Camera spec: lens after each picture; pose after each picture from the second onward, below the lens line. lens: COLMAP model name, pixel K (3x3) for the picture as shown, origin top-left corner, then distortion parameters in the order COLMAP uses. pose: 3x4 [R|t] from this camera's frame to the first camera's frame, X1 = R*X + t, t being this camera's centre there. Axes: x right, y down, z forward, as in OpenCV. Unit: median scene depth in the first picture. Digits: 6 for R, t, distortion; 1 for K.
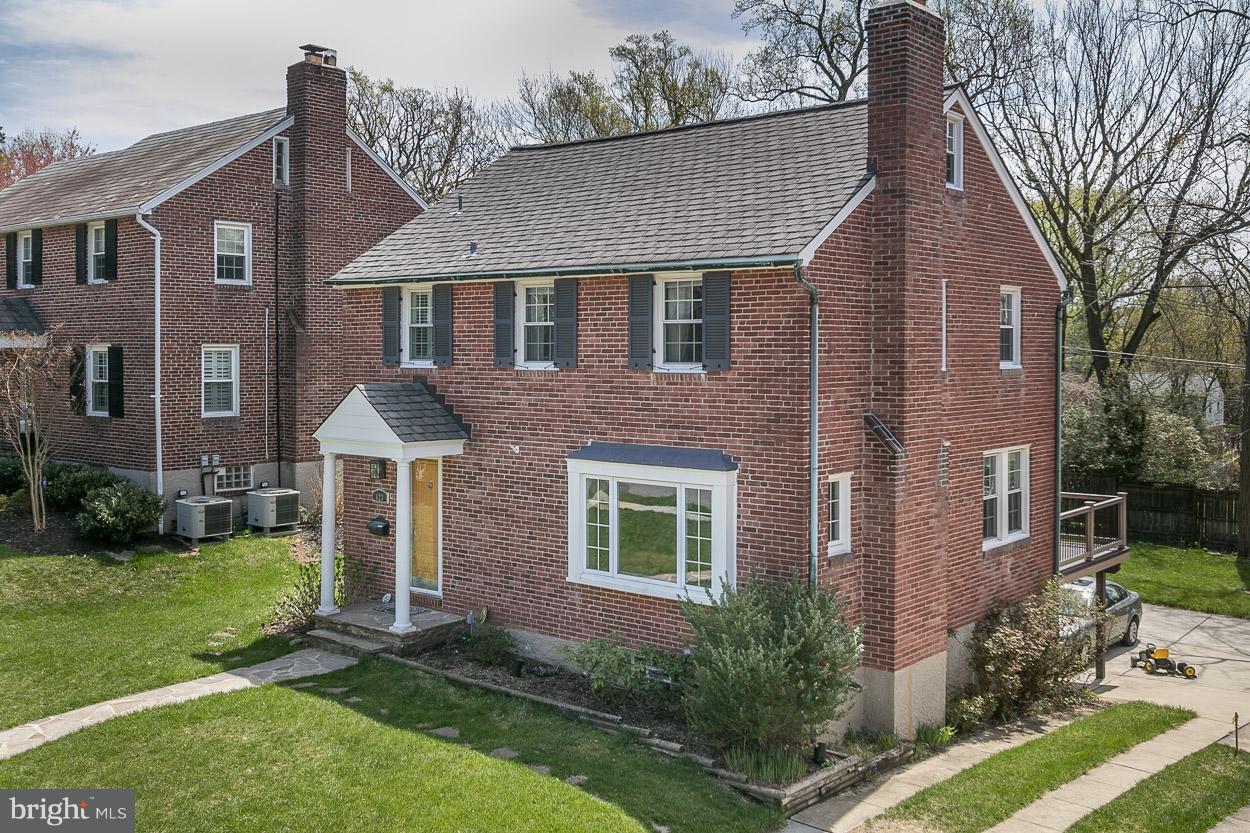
lens RADIAL K [[1228.2, 0, 622.9], [0, 1228.2, 387.6], [0, 0, 1]] dist [0.005555, 0.012647]
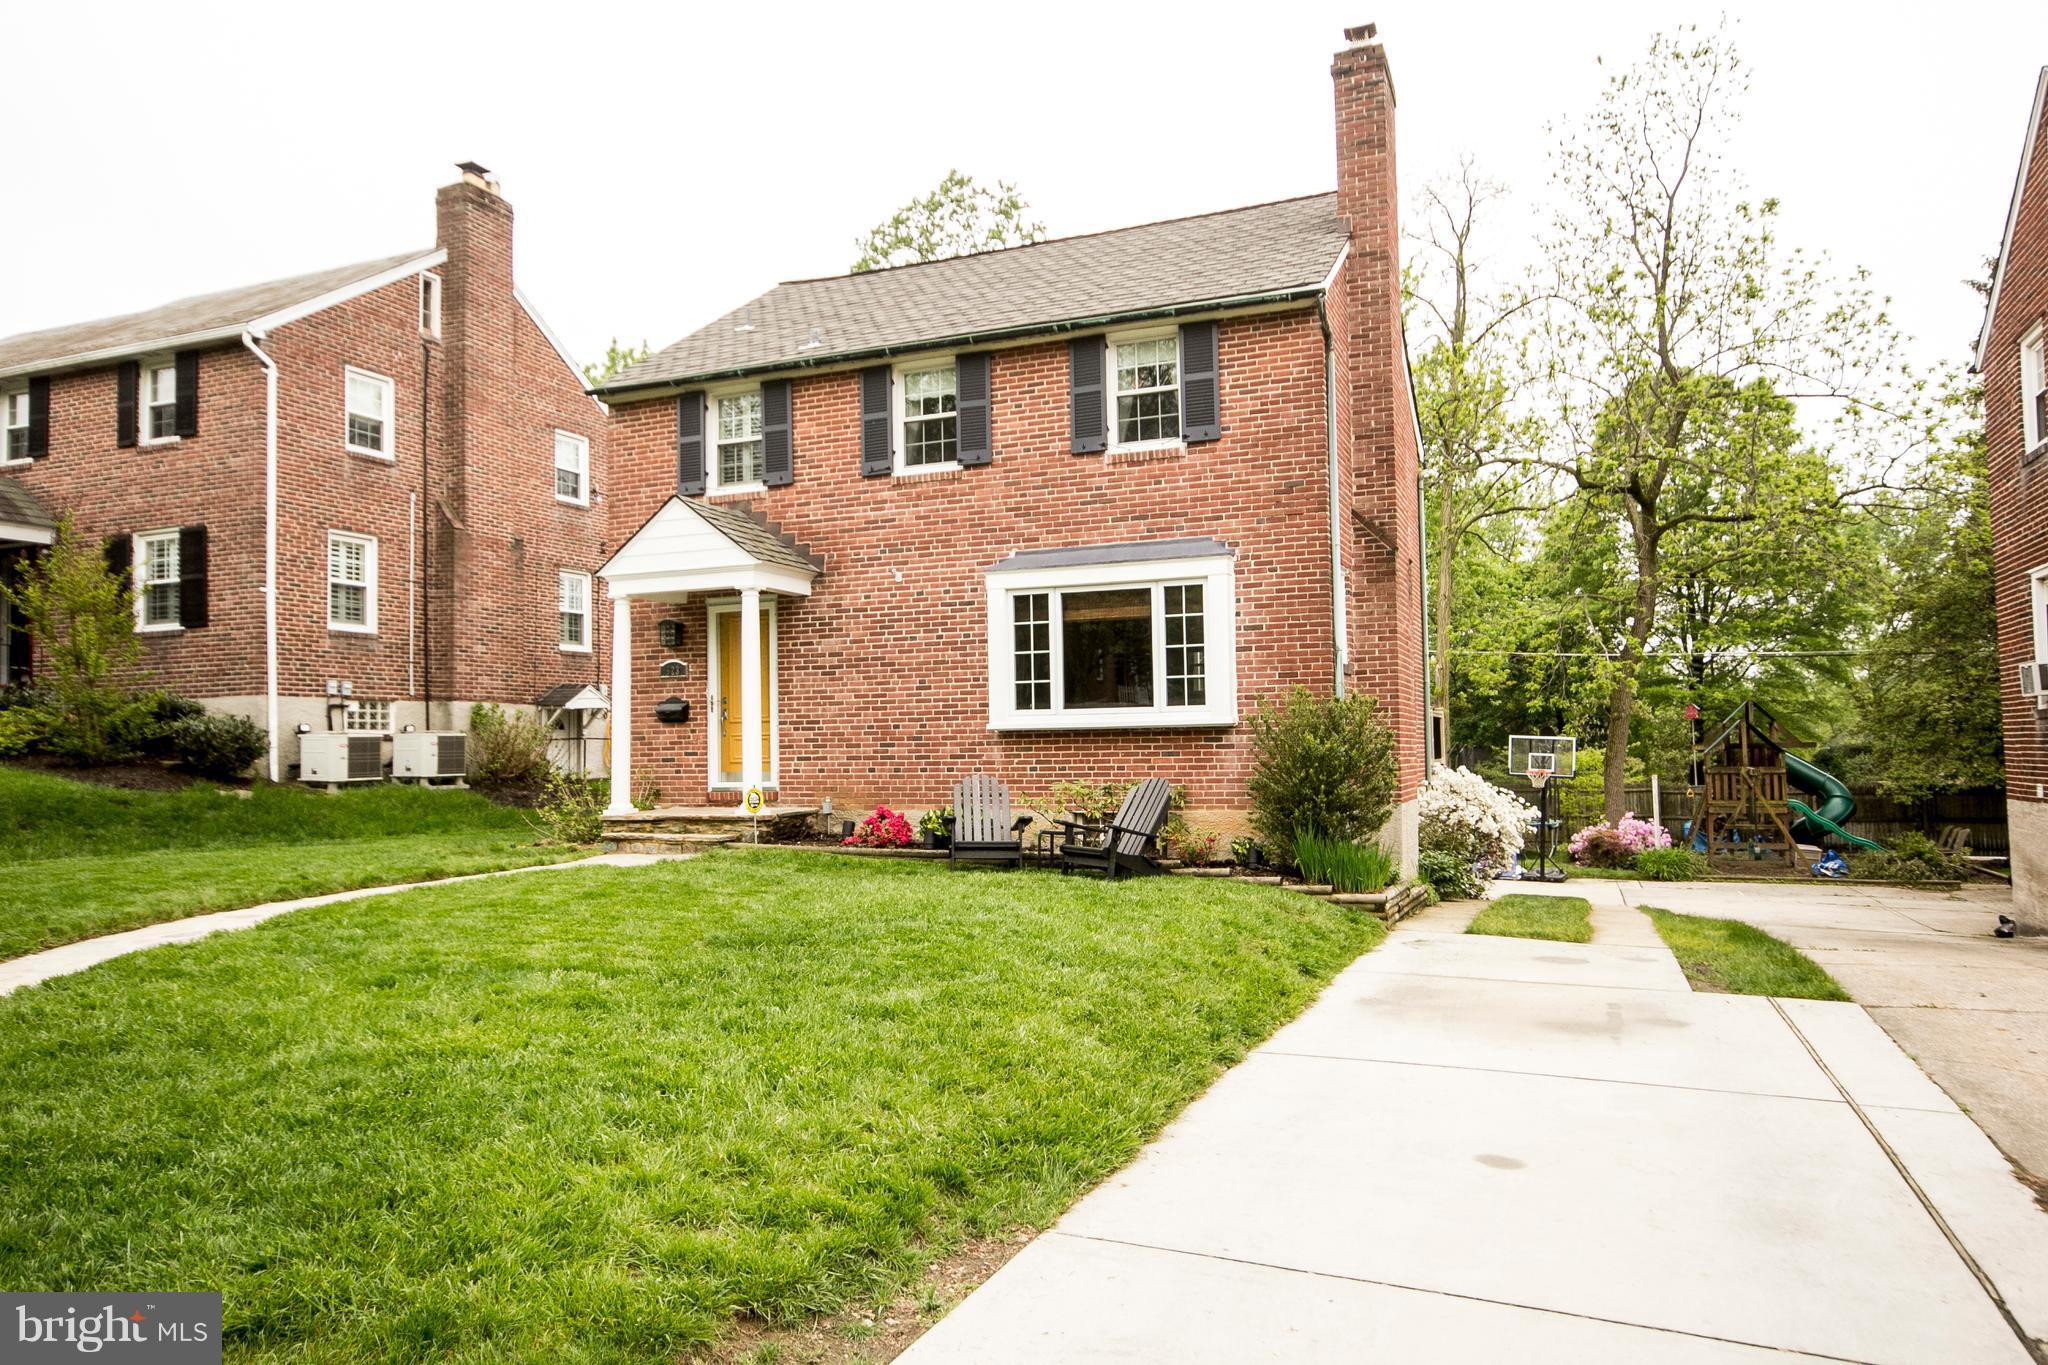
lens RADIAL K [[1356.3, 0, 1017.1], [0, 1356.3, 733.1], [0, 0, 1]] dist [-0.035382, 0.070015]
pose [[0.952446, -0.009954, 0.304544, -0.285858], [0.027613, 0.998174, -0.053731, 0.203133], [-0.303453, 0.059586, 0.950981, 0.169086]]
